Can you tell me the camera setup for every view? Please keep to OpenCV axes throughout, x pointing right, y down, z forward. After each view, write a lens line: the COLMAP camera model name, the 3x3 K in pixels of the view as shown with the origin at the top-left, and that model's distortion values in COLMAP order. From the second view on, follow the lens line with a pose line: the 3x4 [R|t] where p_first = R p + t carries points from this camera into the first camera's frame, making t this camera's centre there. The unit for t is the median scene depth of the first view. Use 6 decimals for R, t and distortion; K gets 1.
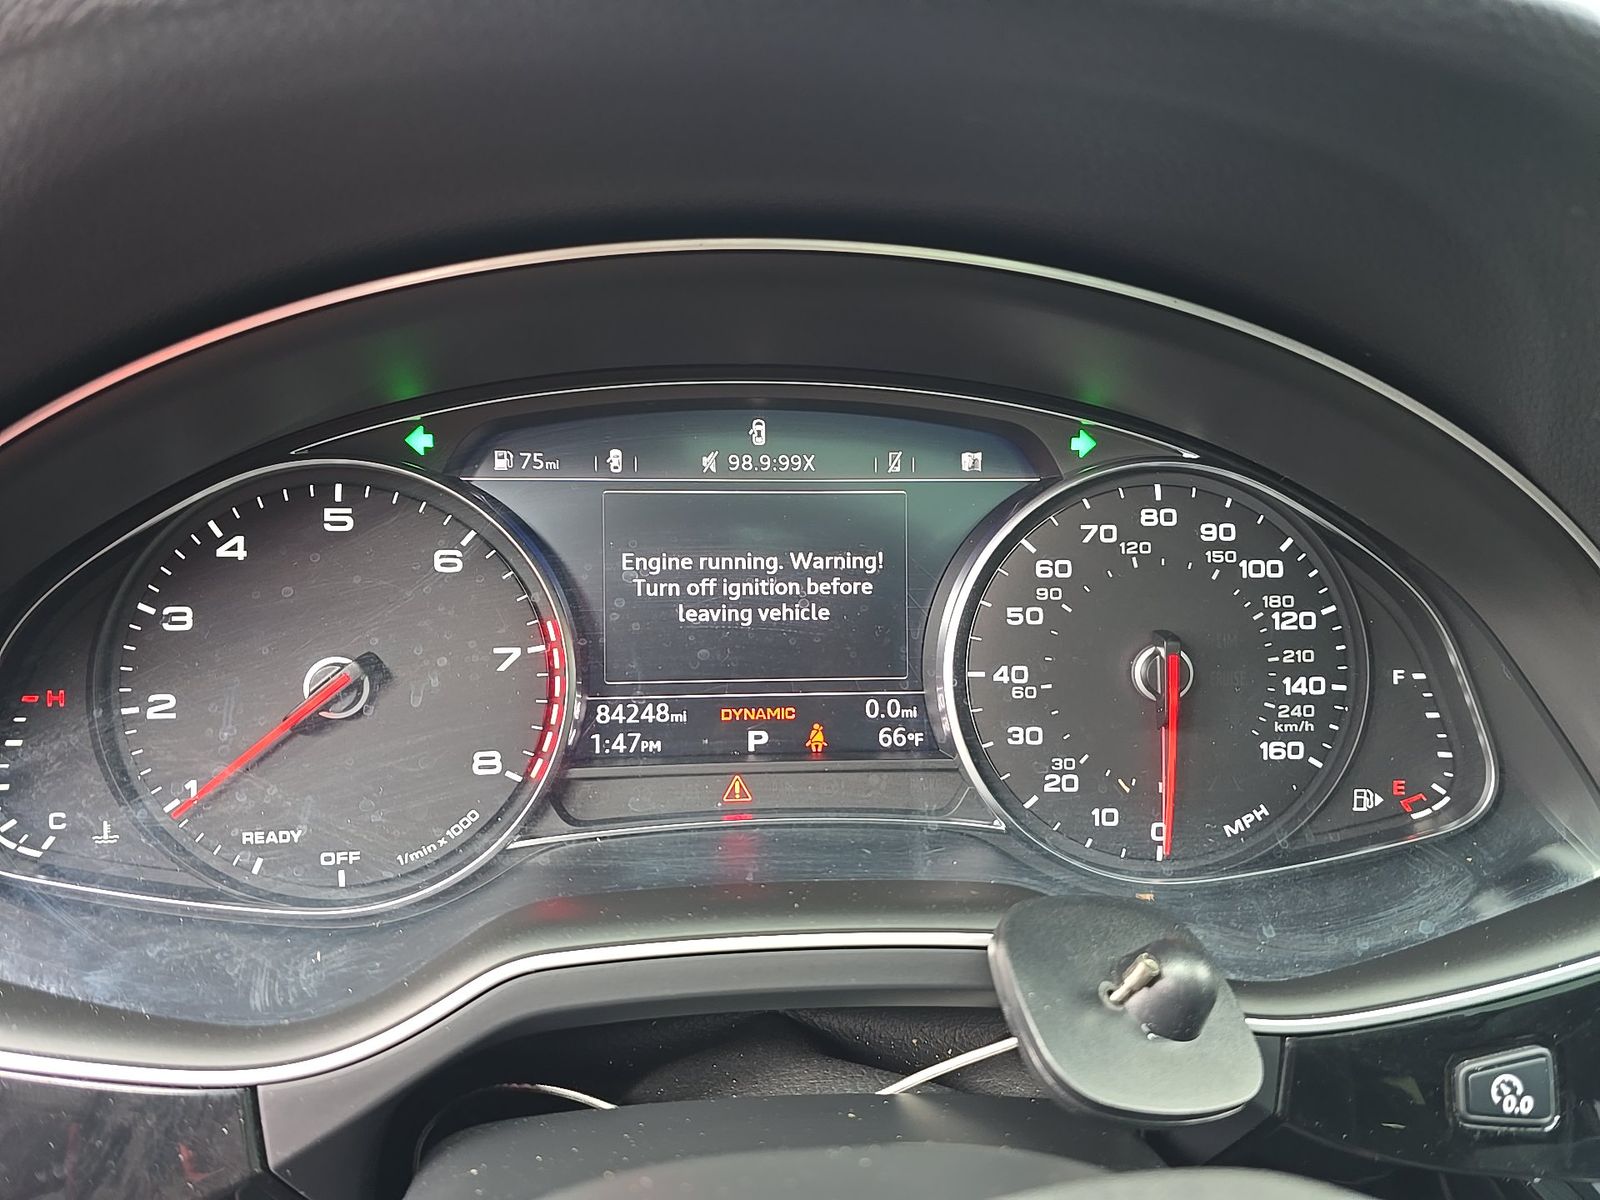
lens RADIAL K [[1080.4, 0, 798.4], [0, 1080.4, 587.0], [0, 0, 1]] dist [0.022725, -0.029889]
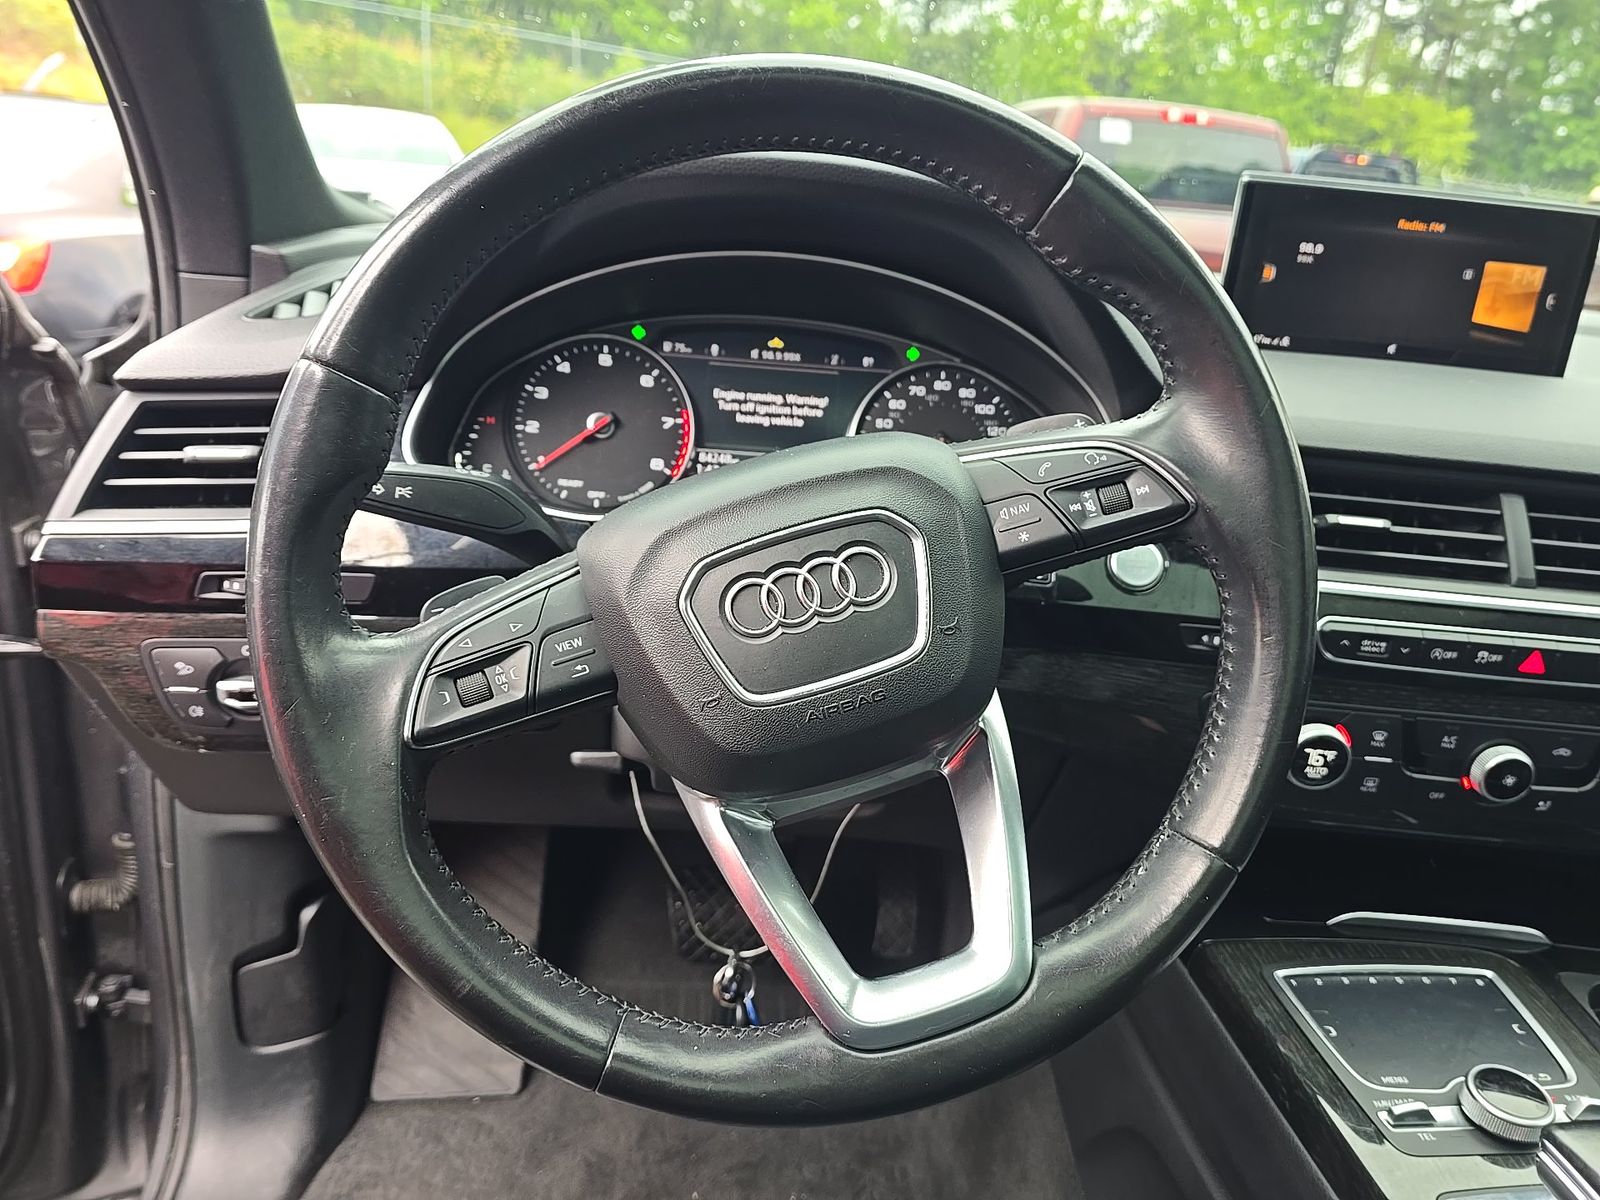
lens RADIAL K [[1080.4, 0, 795.9], [0, 1080.4, 613.5], [0, 0, 1]] dist [0.022725, -0.029889]
pose [[0.998133, 0.061011, -0.002815, 0.048602], [-0.061075, 0.996733, -0.052858, 0.577487], [-0.000419, 0.052931, 0.998598, -1.338474]]
